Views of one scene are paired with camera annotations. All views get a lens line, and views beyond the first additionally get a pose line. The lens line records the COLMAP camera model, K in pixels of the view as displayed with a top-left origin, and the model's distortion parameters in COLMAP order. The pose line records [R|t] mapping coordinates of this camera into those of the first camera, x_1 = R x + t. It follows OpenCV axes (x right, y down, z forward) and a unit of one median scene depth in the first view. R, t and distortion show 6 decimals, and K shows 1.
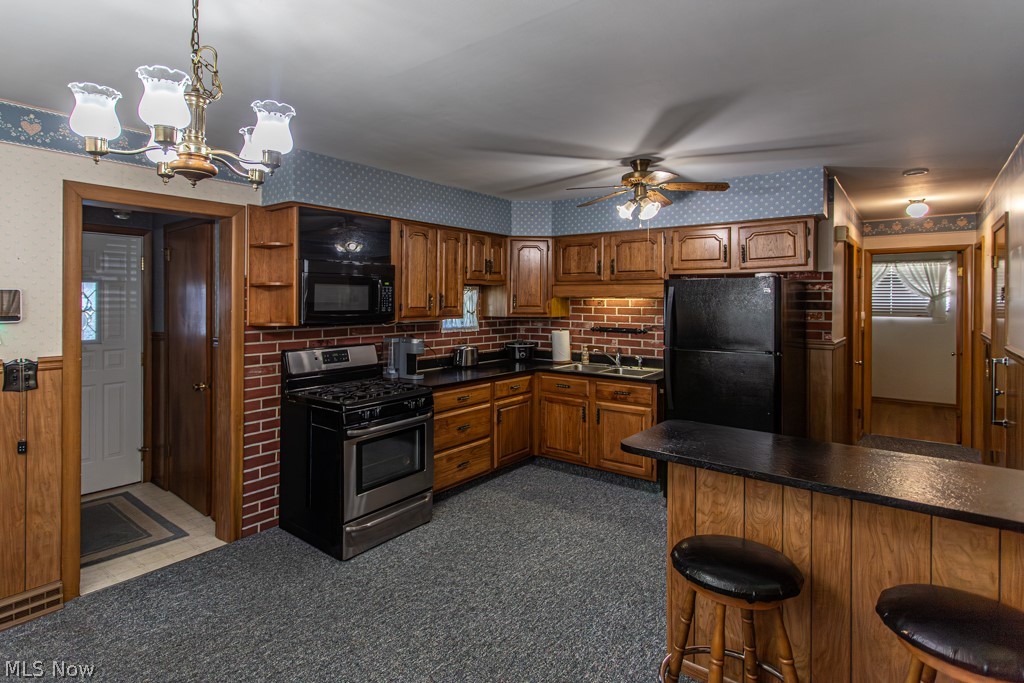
lens RADIAL K [[528.4, 0, 469.9], [0, 528.4, 298.2], [0, 0, 1]] dist [-0.000204, 0.000649]
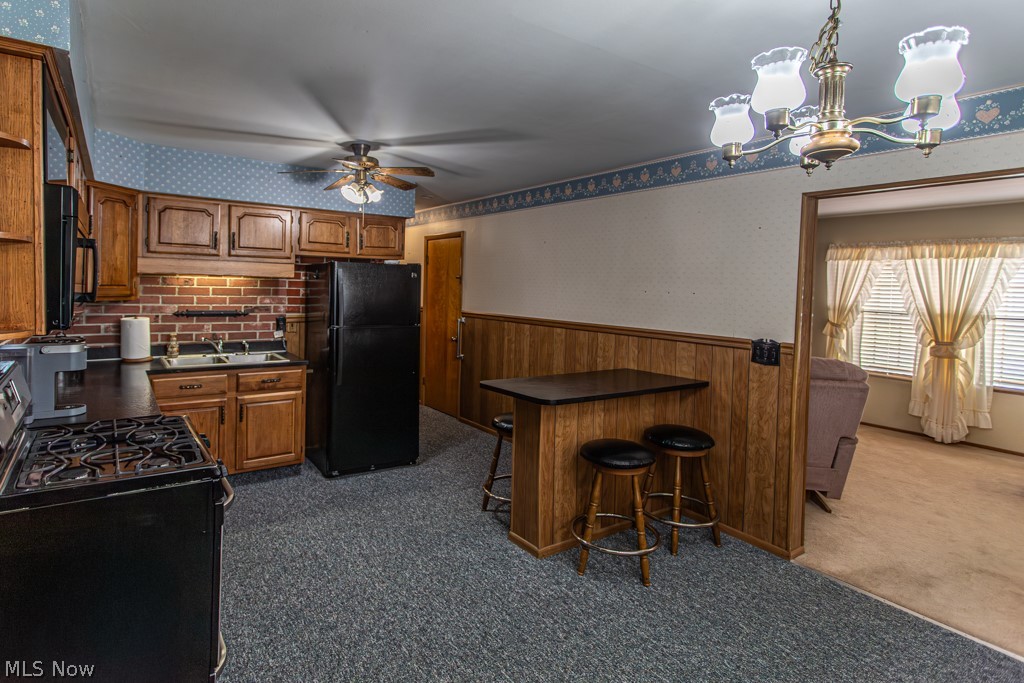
lens RADIAL K [[528.4, 0, 461.1], [0, 528.4, 295.6], [0, 0, 1]] dist [-0.000204, 0.000649]
pose [[0.311545, -0.015885, 0.950099, -0.478847], [-0.025139, 0.999373, 0.024952, -0.000567], [-0.949899, -0.031658, 0.310950, 0.398436]]
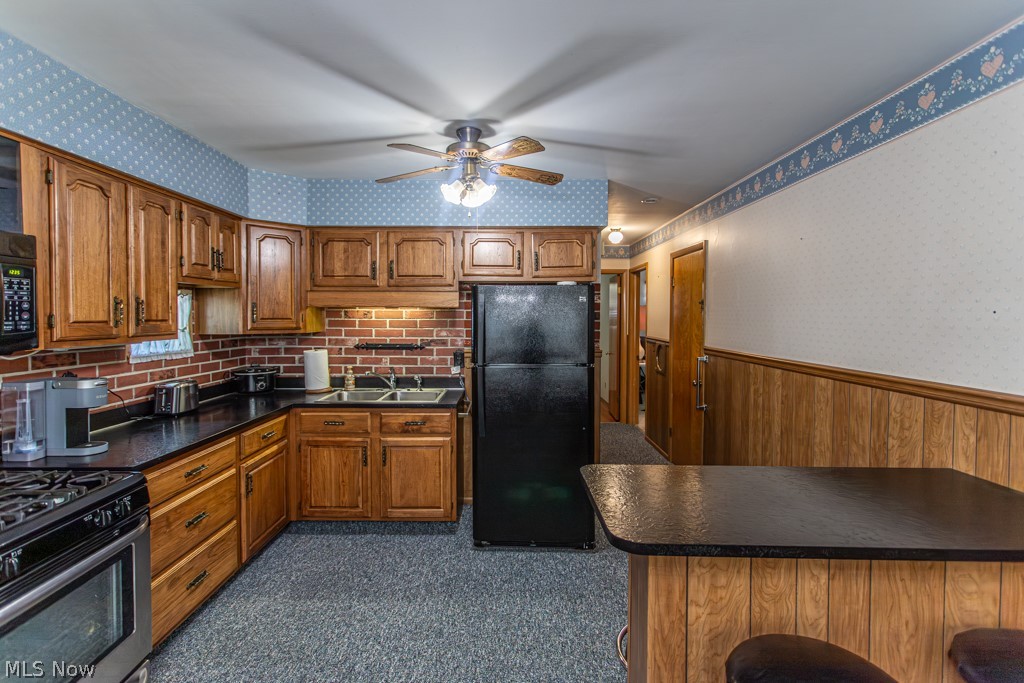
lens RADIAL K [[492.3, 0, 502.4], [0, 492.3, 328.5], [0, 0, 1]] dist [0.003328, 0.000607]
pose [[0.779219, -0.019714, 0.626441, -0.081714], [-0.000185, 0.999498, 0.031683, 0.007924], [-0.626751, -0.024804, 0.778824, 0.320364]]
